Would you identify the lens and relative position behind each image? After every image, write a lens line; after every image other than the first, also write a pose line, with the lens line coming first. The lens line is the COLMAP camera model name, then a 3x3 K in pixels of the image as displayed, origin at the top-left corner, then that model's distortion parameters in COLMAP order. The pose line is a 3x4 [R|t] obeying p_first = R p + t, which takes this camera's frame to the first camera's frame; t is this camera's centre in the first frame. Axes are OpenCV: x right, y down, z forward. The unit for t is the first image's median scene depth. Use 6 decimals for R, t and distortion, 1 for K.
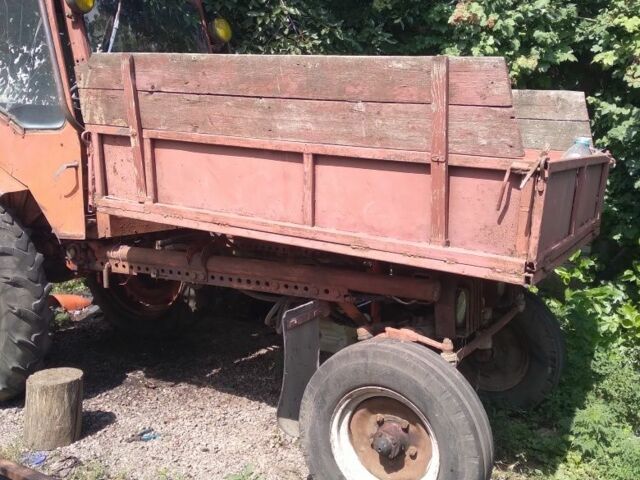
lens RADIAL K [[629.3, 0, 293.2], [0, 629.3, 228.3], [0, 0, 1]] dist [0.155735, -0.461083]
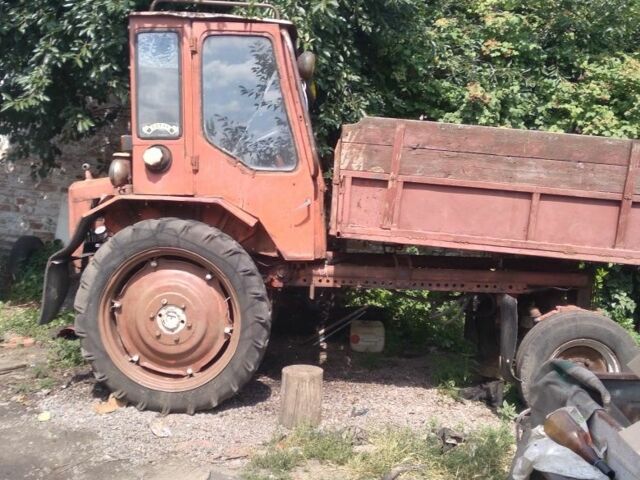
lens RADIAL K [[670.6, 0, 318.3], [0, 670.6, 253.2], [0, 0, 1]] dist [0.251513, -0.559480]
pose [[0.891025, -0.024107, 0.453313, -0.959902], [0.037315, 0.999099, -0.020215, 0.033336], [-0.452417, 0.034928, 0.891122, -0.195916]]
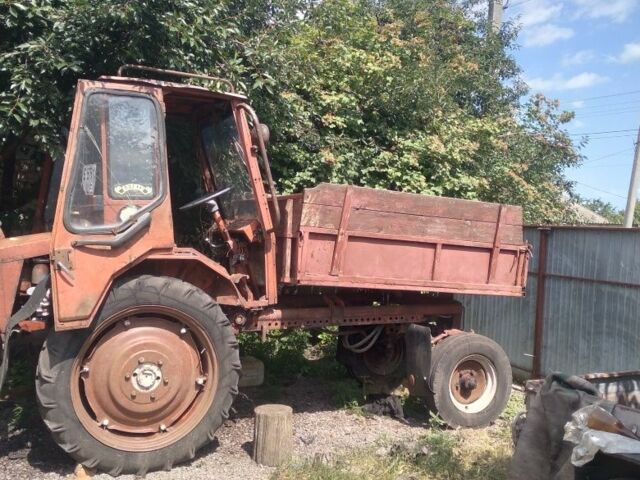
lens RADIAL K [[614.5, 0, 320.0], [0, 614.5, 240.0], [0, 0, 1]] dist [0.297306, -0.538216]
pose [[0.609951, -0.010488, 0.792370, -1.396258], [0.092085, 0.994076, -0.057727, -0.040907], [-0.787071, 0.108176, 0.607304, 0.078712]]
